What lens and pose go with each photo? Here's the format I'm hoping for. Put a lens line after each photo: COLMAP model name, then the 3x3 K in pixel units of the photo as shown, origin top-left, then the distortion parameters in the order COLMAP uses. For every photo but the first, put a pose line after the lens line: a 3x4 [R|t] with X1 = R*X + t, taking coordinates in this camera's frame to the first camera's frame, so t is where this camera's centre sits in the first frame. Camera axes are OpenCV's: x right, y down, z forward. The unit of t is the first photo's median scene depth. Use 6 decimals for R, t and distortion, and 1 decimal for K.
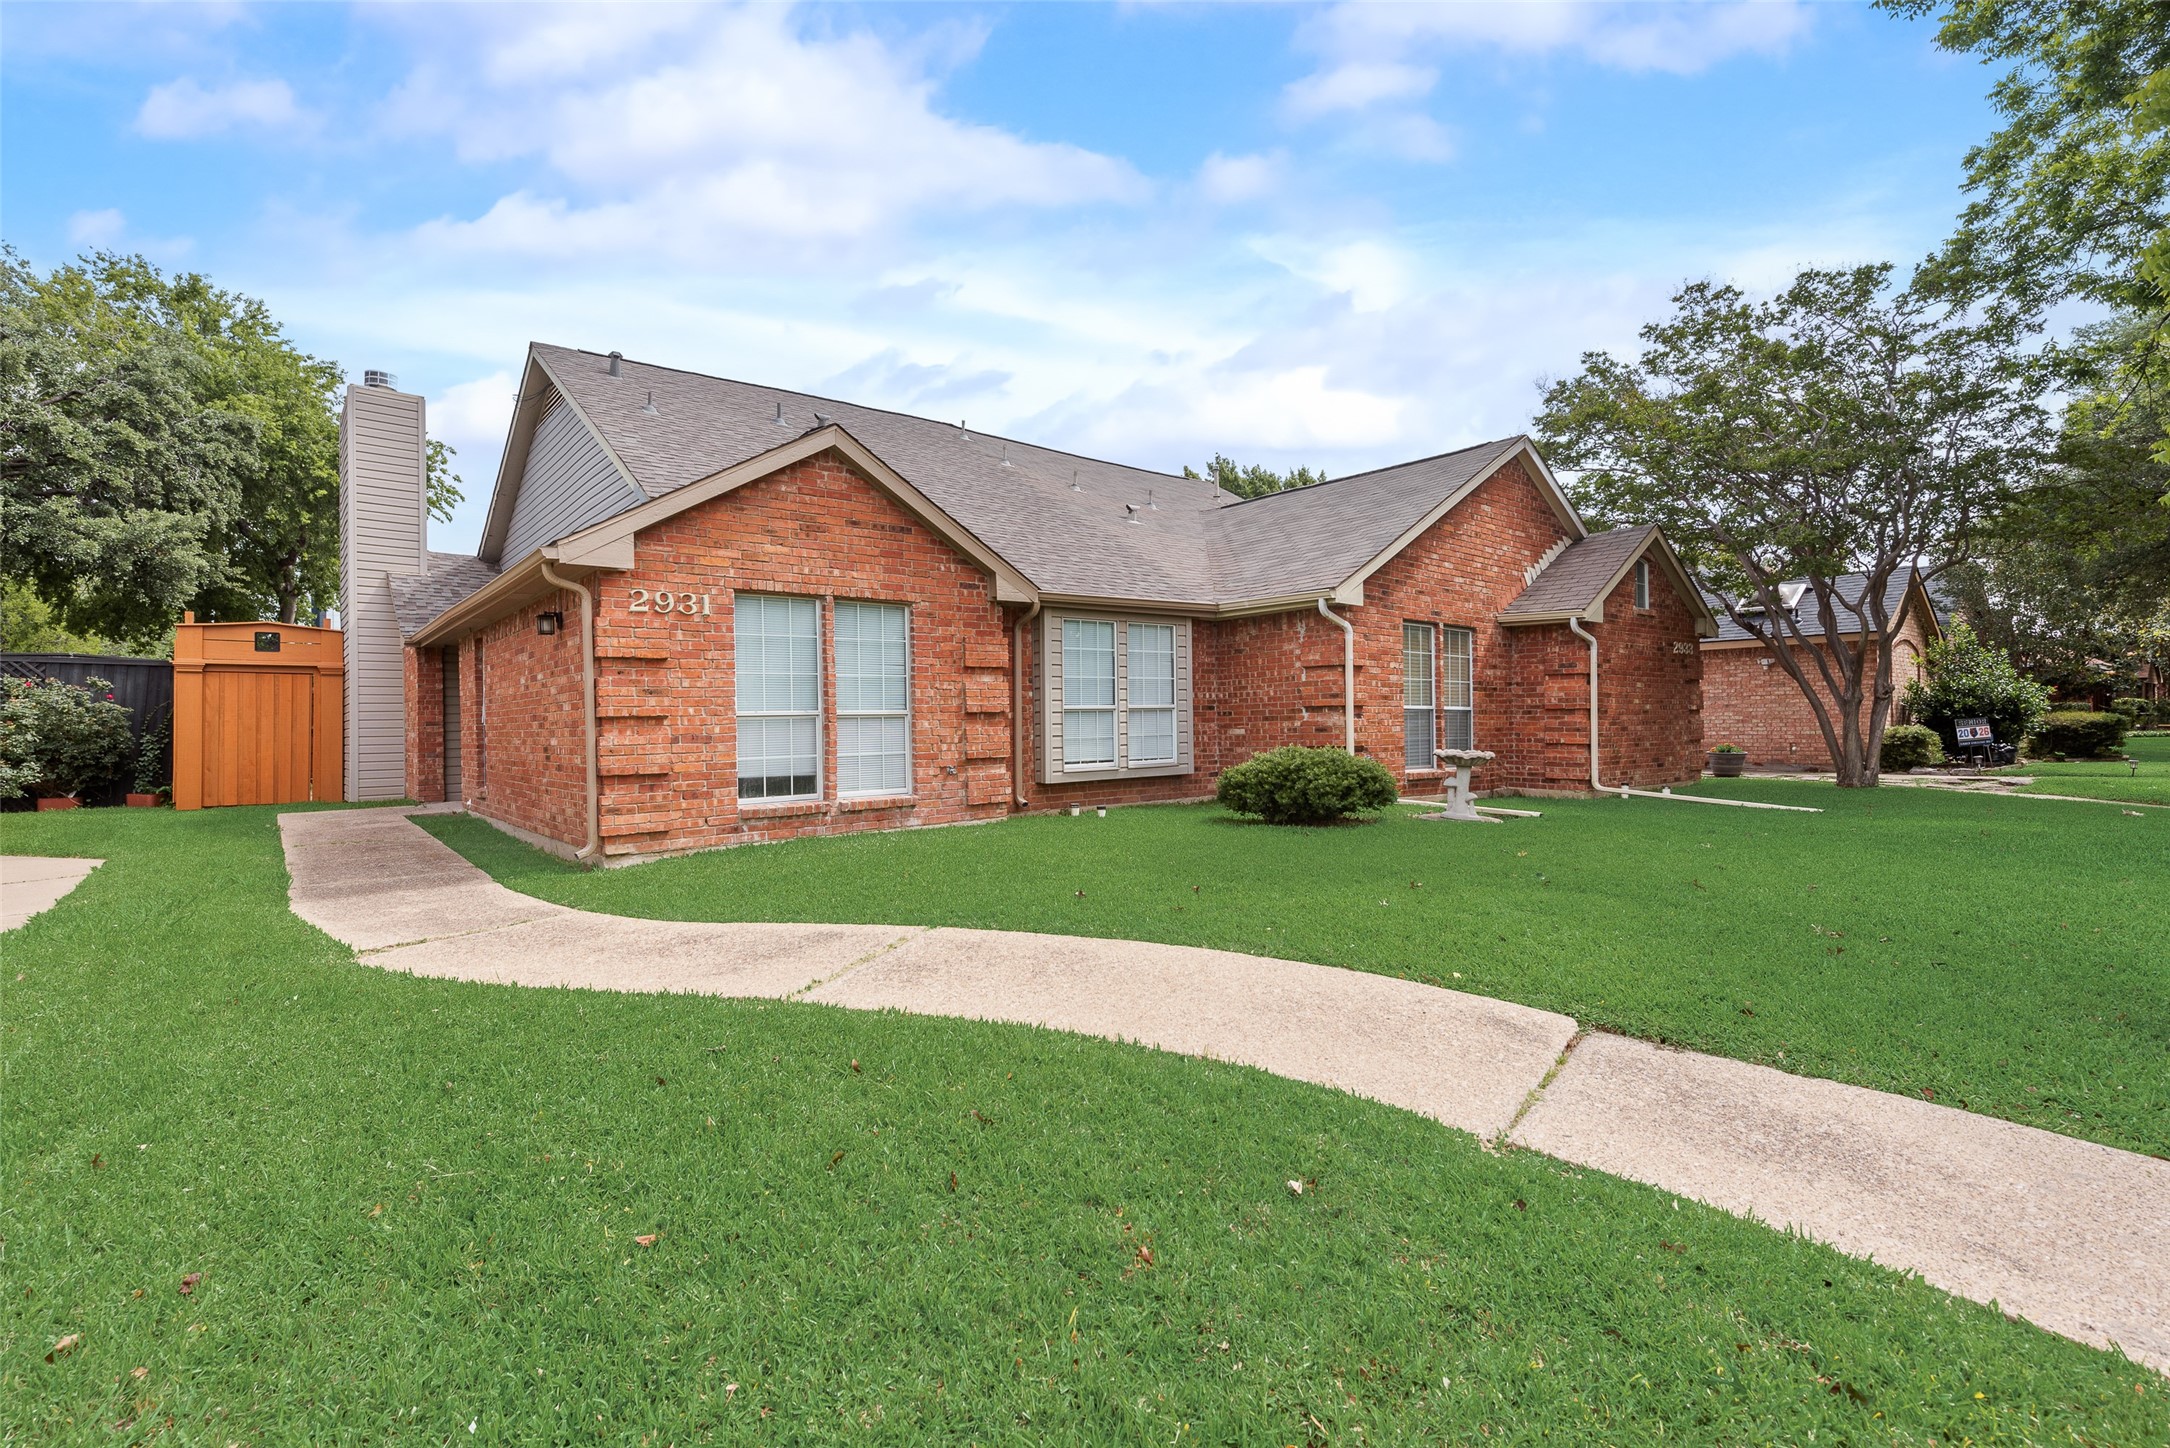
lens RADIAL K [[832.1, 0, 1068.7], [0, 832.1, 708.8], [0, 0, 1]] dist [0.015197, -0.004391]
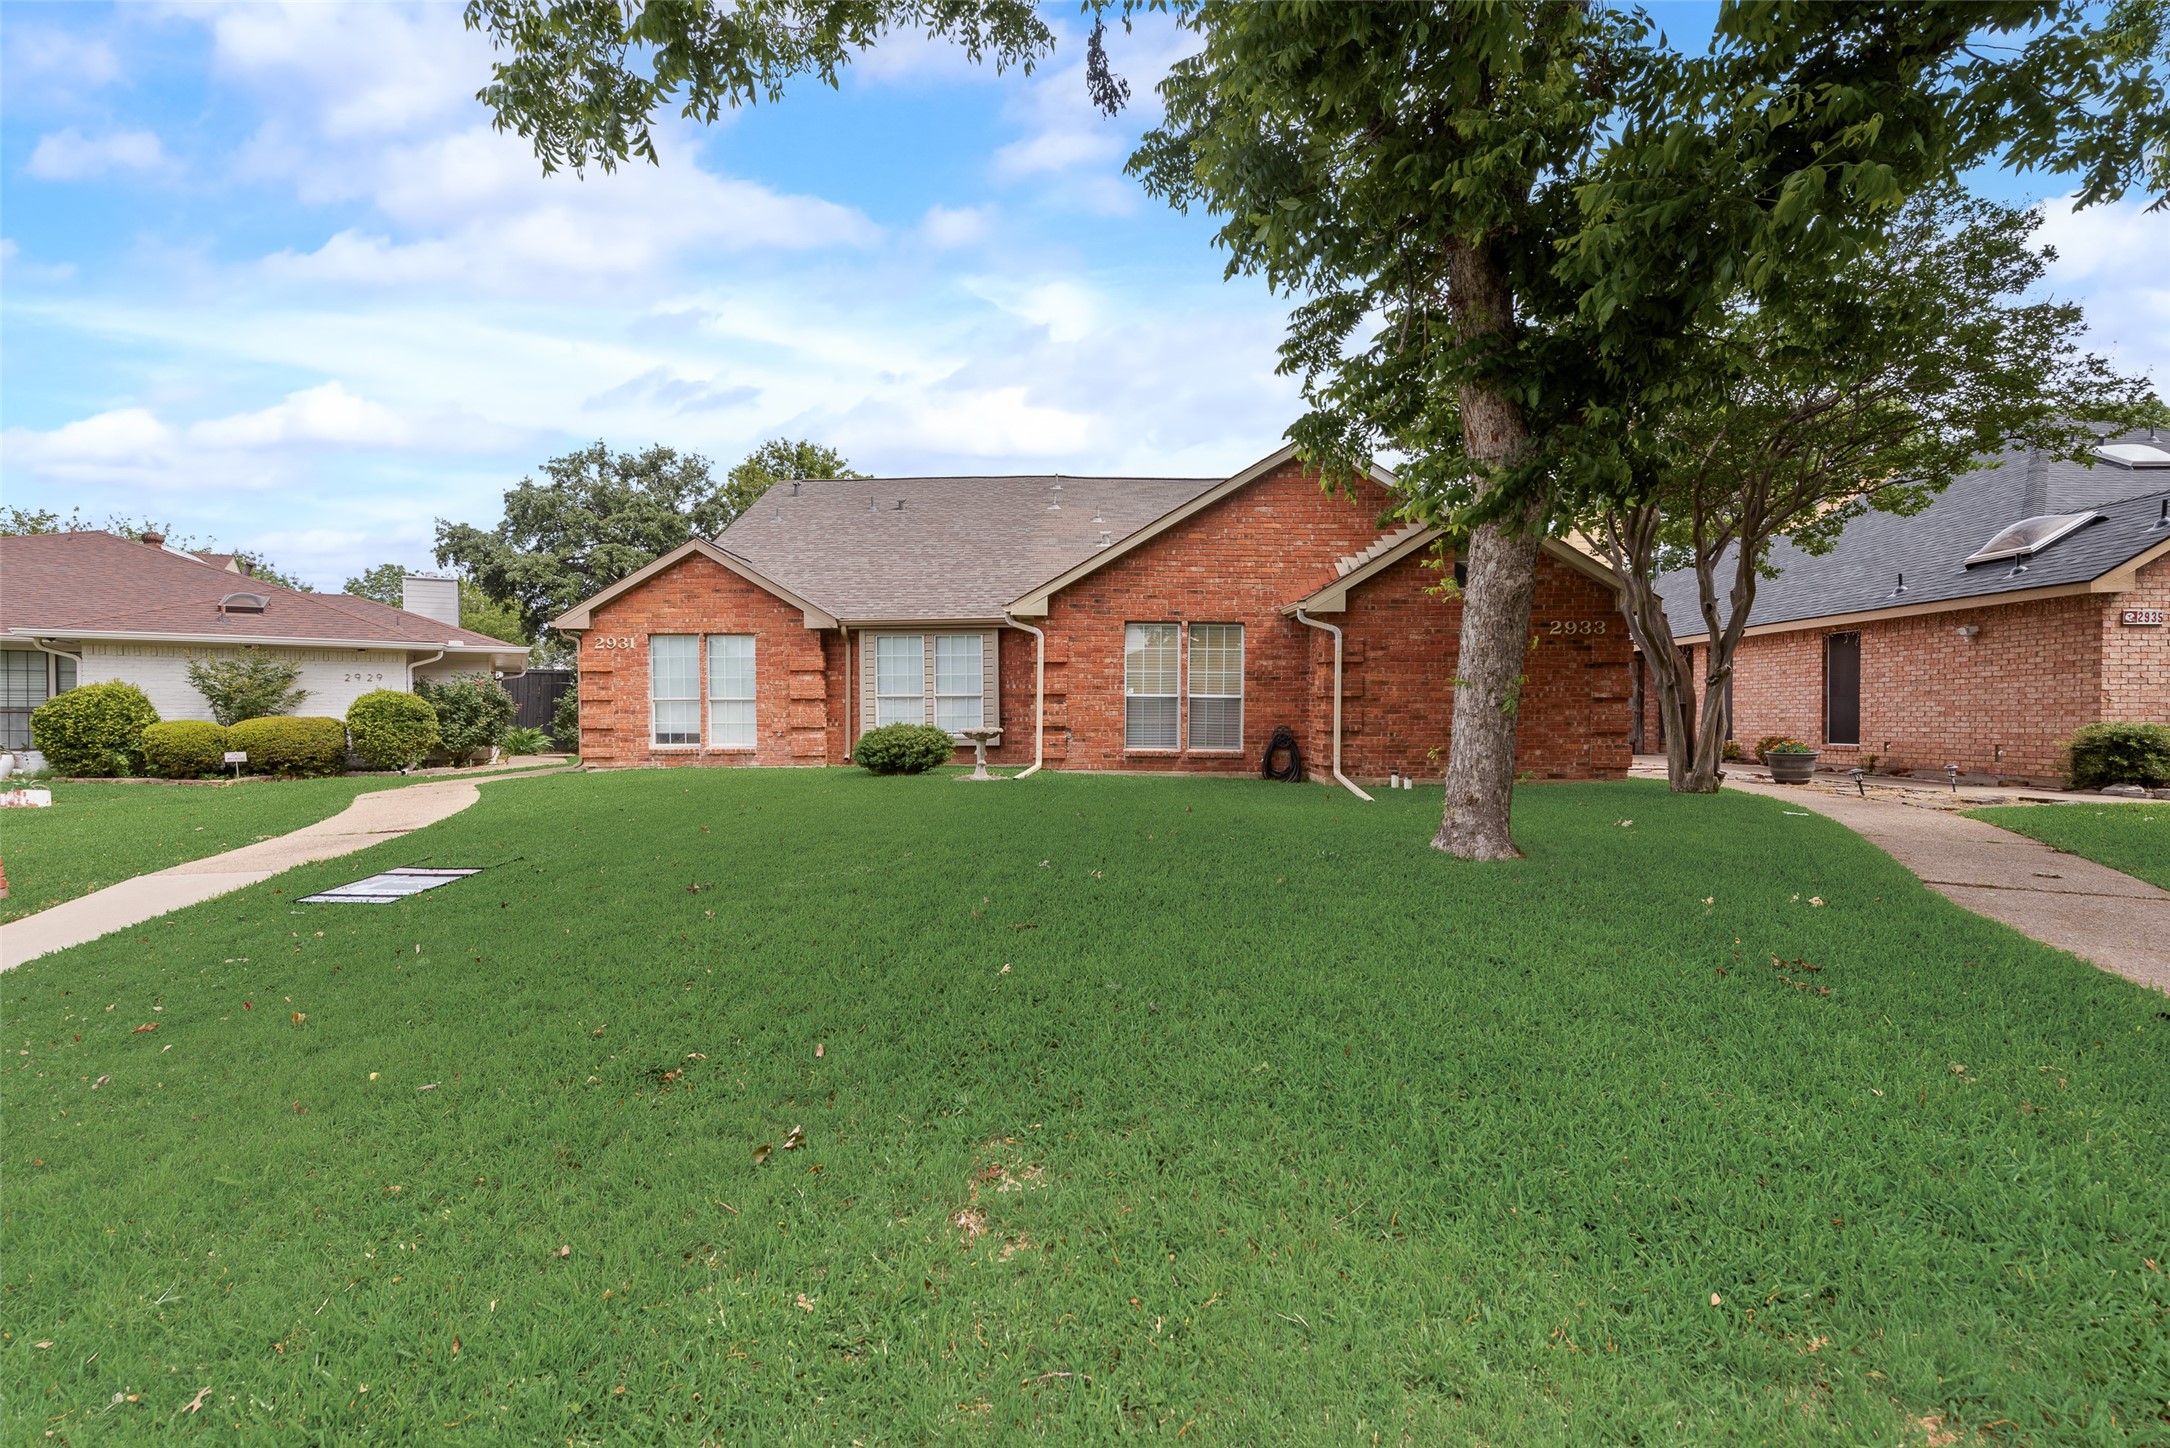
lens RADIAL K [[832.1, 0, 1068.7], [0, 832.1, 708.8], [0, 0, 1]] dist [0.015197, -0.004391]
pose [[0.828960, 0.007974, -0.559251, 1.234274], [-0.000412, 0.999907, 0.013647, 0.001634], [0.559308, -0.011083, 0.828886, -0.041259]]
